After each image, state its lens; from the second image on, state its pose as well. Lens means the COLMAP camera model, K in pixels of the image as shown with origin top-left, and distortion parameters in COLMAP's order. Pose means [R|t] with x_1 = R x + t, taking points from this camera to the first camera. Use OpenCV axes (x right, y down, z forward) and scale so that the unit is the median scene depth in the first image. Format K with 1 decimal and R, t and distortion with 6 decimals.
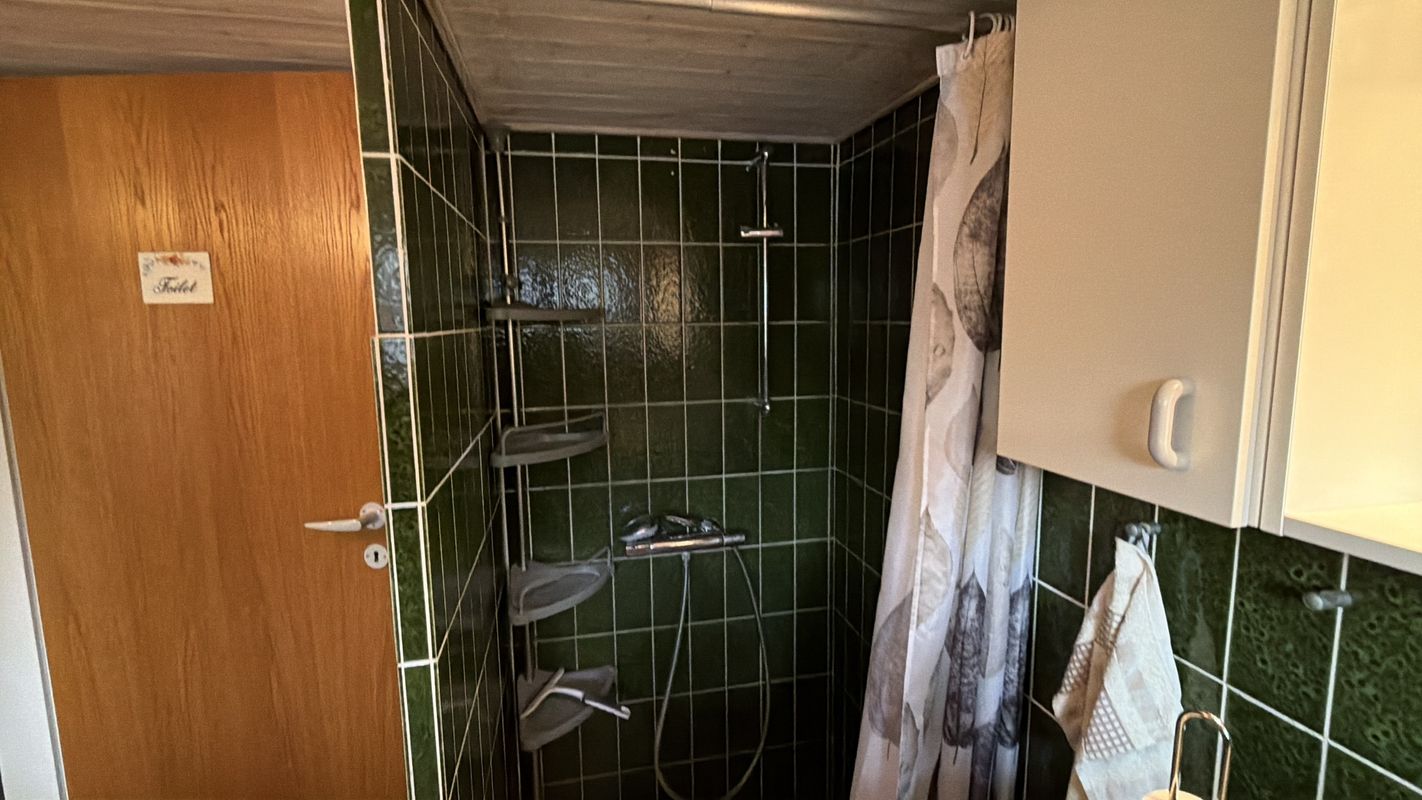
lens RADIAL K [[653.9, 0, 712.5], [0, 653.9, 401.2], [0, 0, 1]] dist [-0.004640, 0.000033]
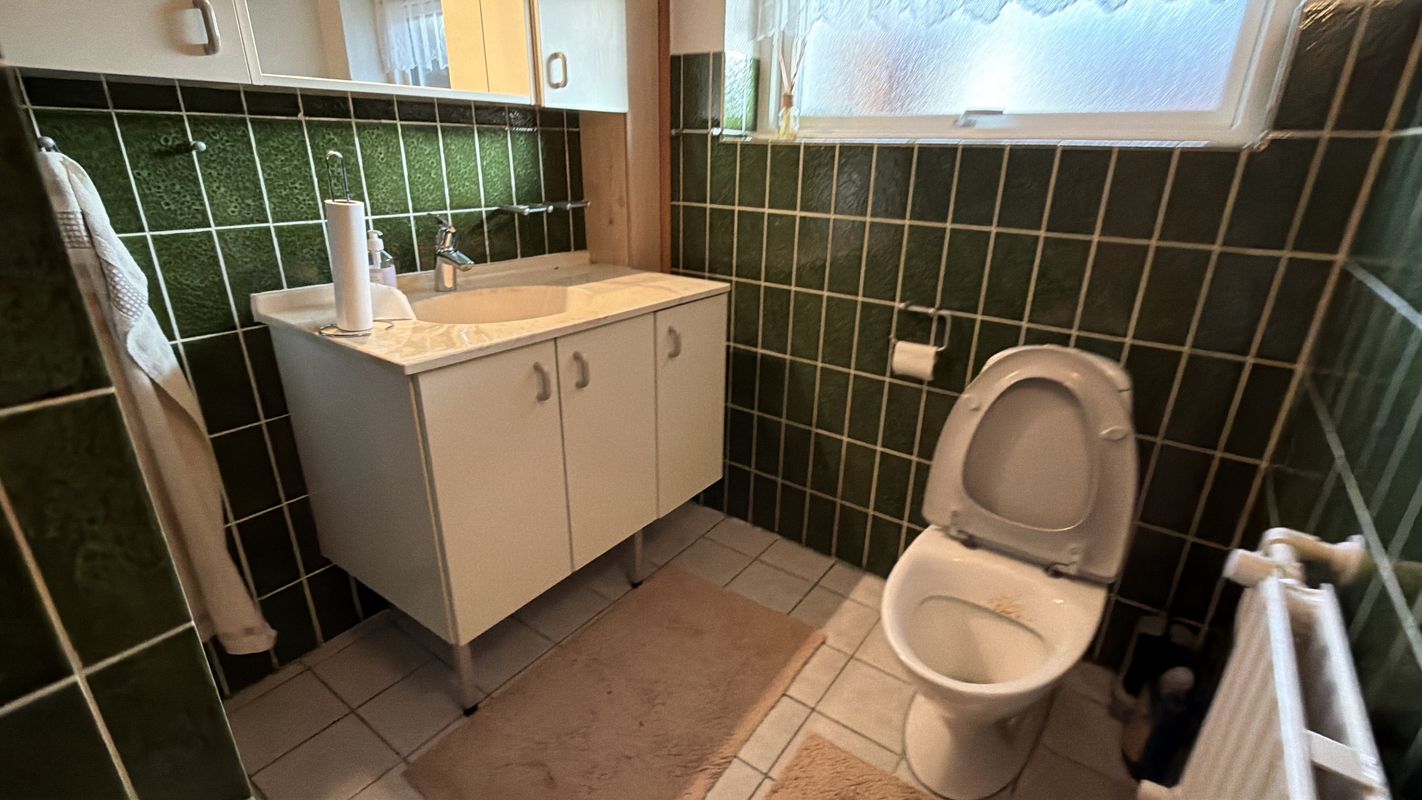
lens RADIAL K [[653.9, 0, 712.5], [0, 653.9, 401.2], [0, 0, 1]] dist [-0.004640, 0.000033]
pose [[-0.660494, -0.272113, 0.699788, -1.491277], [0.086911, 0.898043, 0.431236, 0.265901], [-0.745785, 0.345648, -0.569502, 1.140008]]
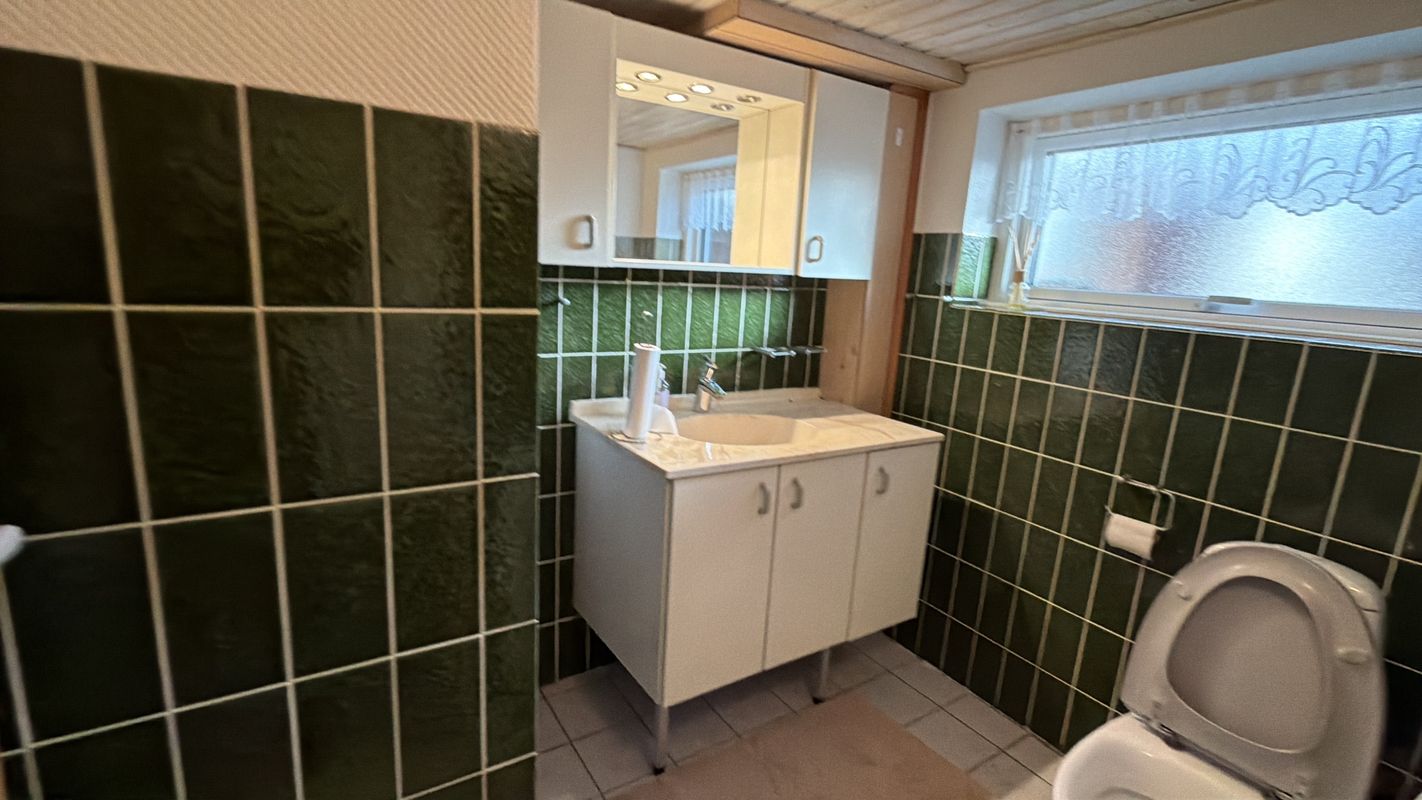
lens RADIAL K [[653.9, 0, 712.5], [0, 653.9, 401.2], [0, 0, 1]] dist [-0.004640, 0.000033]
pose [[-0.351330, -0.202714, 0.914043, -1.805384], [0.063465, 0.968877, 0.239269, 0.088903], [-0.934098, 0.142072, -0.327530, 1.289580]]
